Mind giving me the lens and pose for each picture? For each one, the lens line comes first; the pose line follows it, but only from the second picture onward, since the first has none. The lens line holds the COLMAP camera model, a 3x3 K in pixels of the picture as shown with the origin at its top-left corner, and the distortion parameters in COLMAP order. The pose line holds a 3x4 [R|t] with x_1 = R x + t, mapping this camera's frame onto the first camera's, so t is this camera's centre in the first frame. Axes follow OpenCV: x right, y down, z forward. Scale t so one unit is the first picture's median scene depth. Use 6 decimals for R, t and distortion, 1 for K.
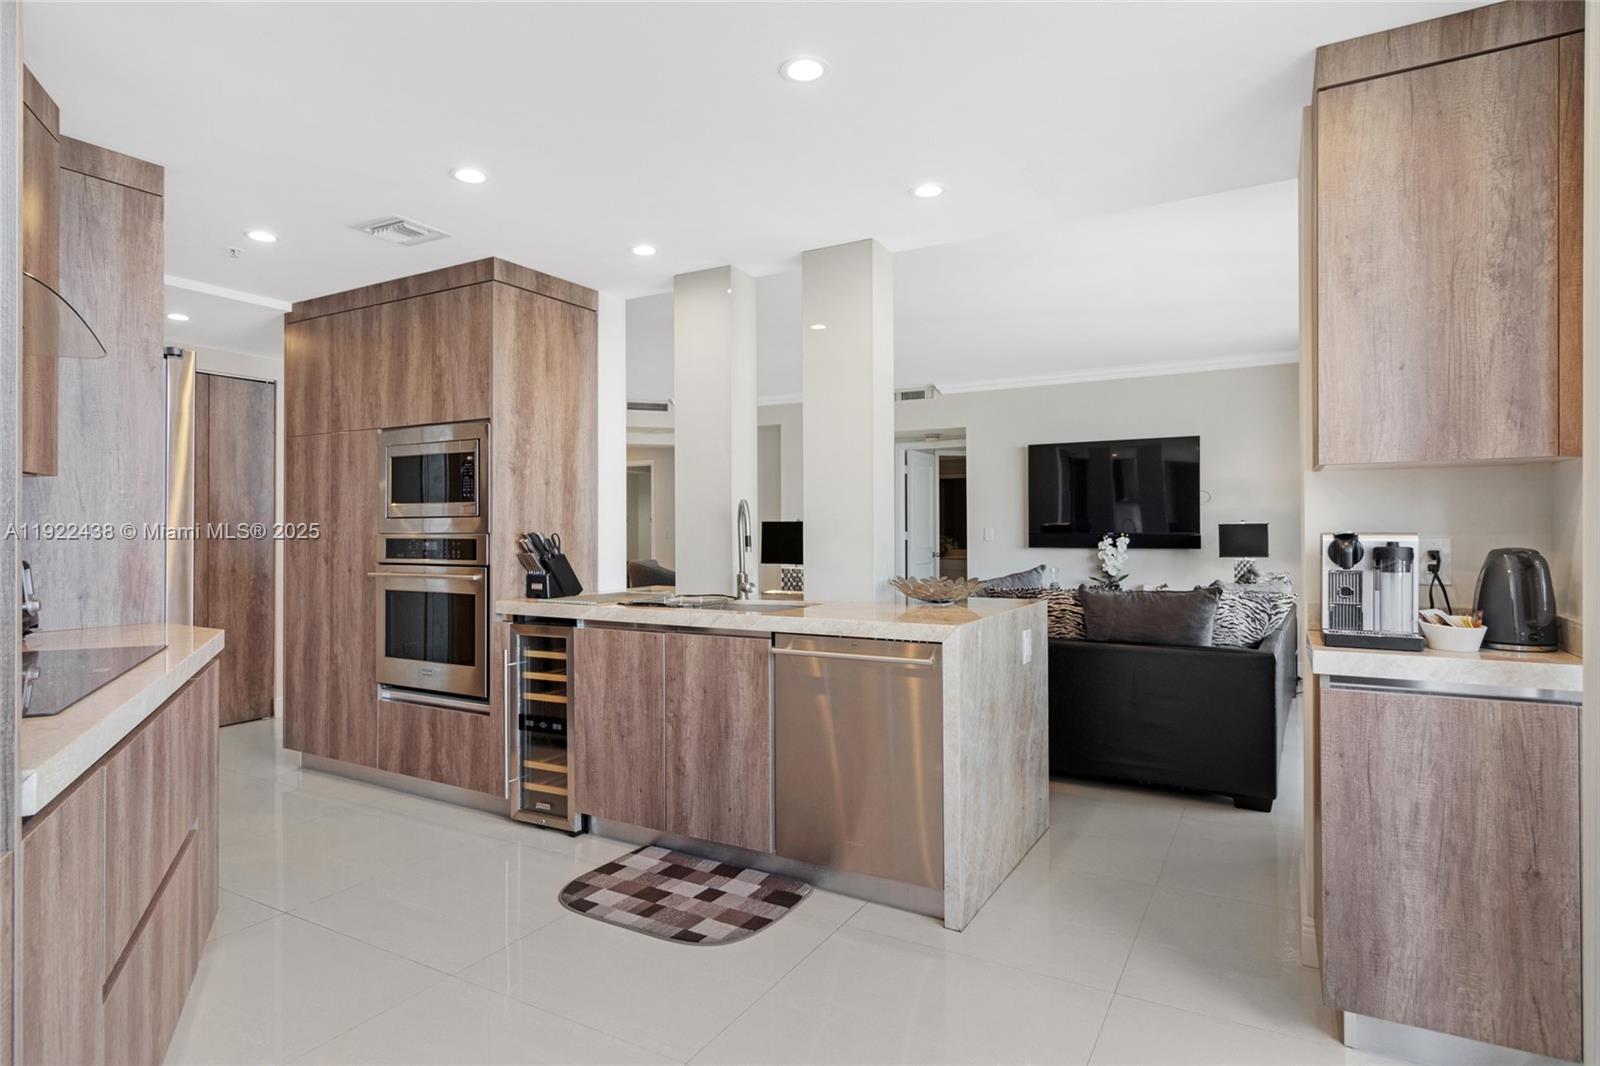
lens RADIAL K [[855.0, 0, 782.4], [0, 855.0, 528.5], [0, 0, 1]] dist [-0.000350, -0.000599]
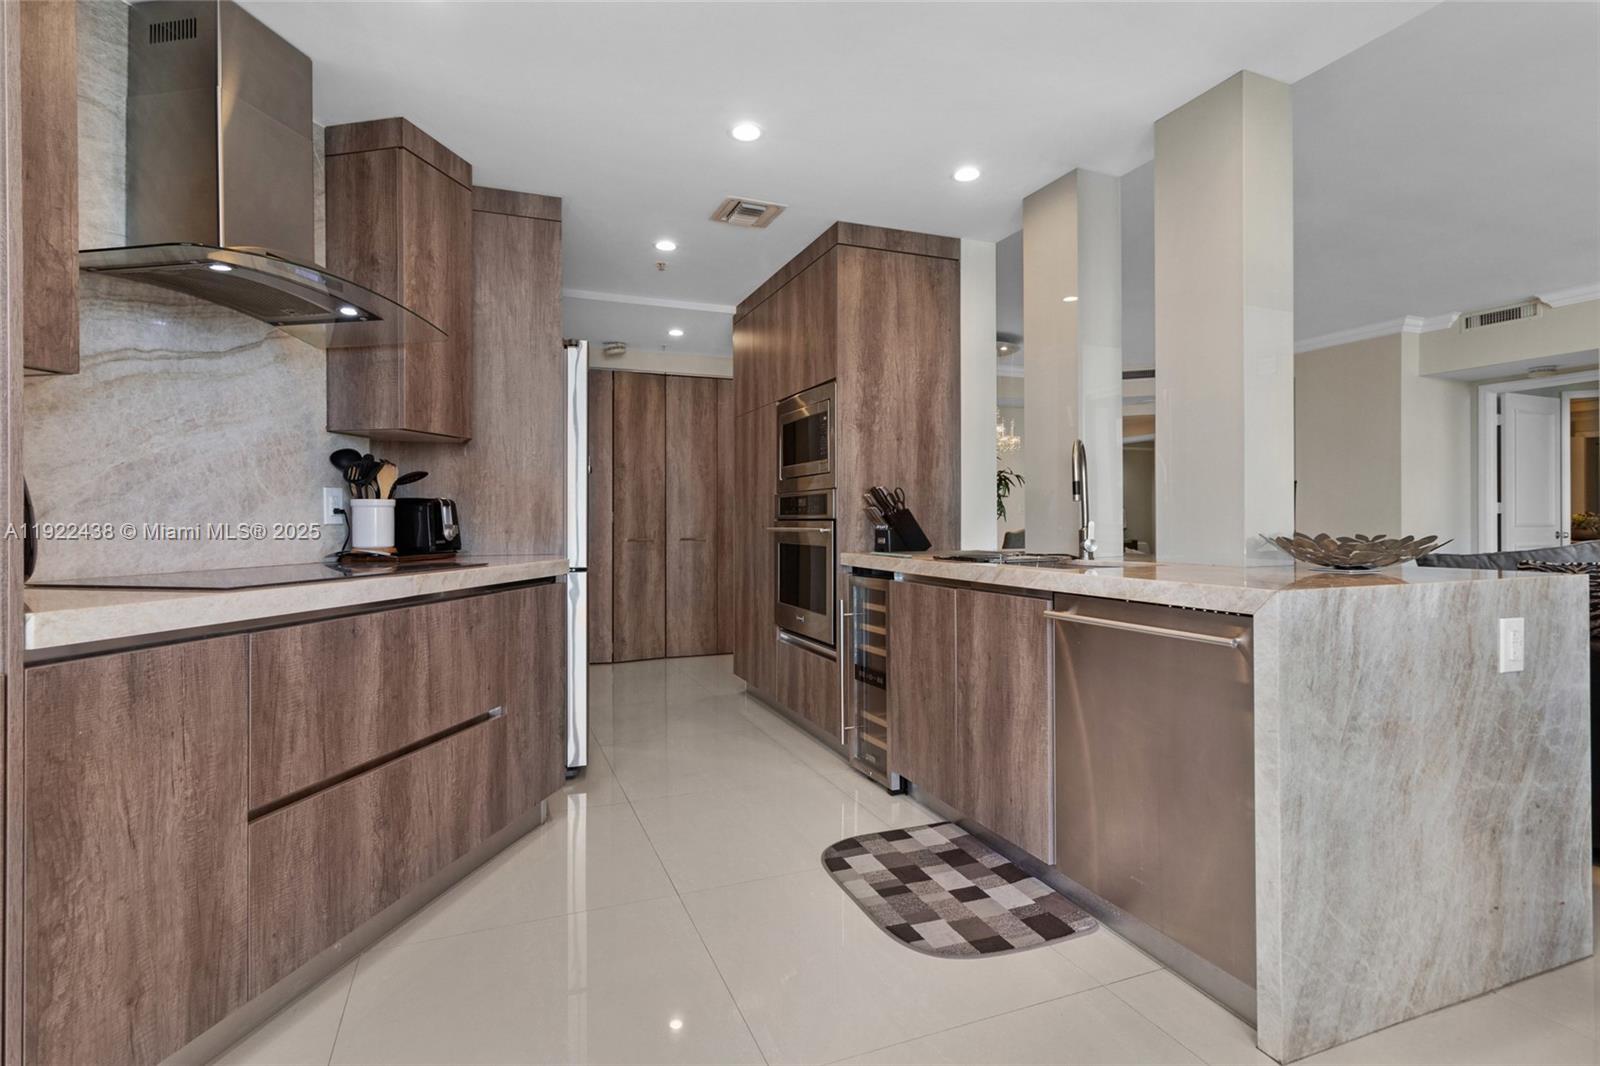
lens RADIAL K [[773.8, 0, 799.1], [0, 773.8, 520.5], [0, 0, 1]] dist [0.004473, -0.000012]
pose [[0.790229, 0.001254, -0.612810, 0.223486], [0.001239, 0.999993, 0.003643, 0.046606], [0.612810, -0.003638, 0.790222, 0.251886]]
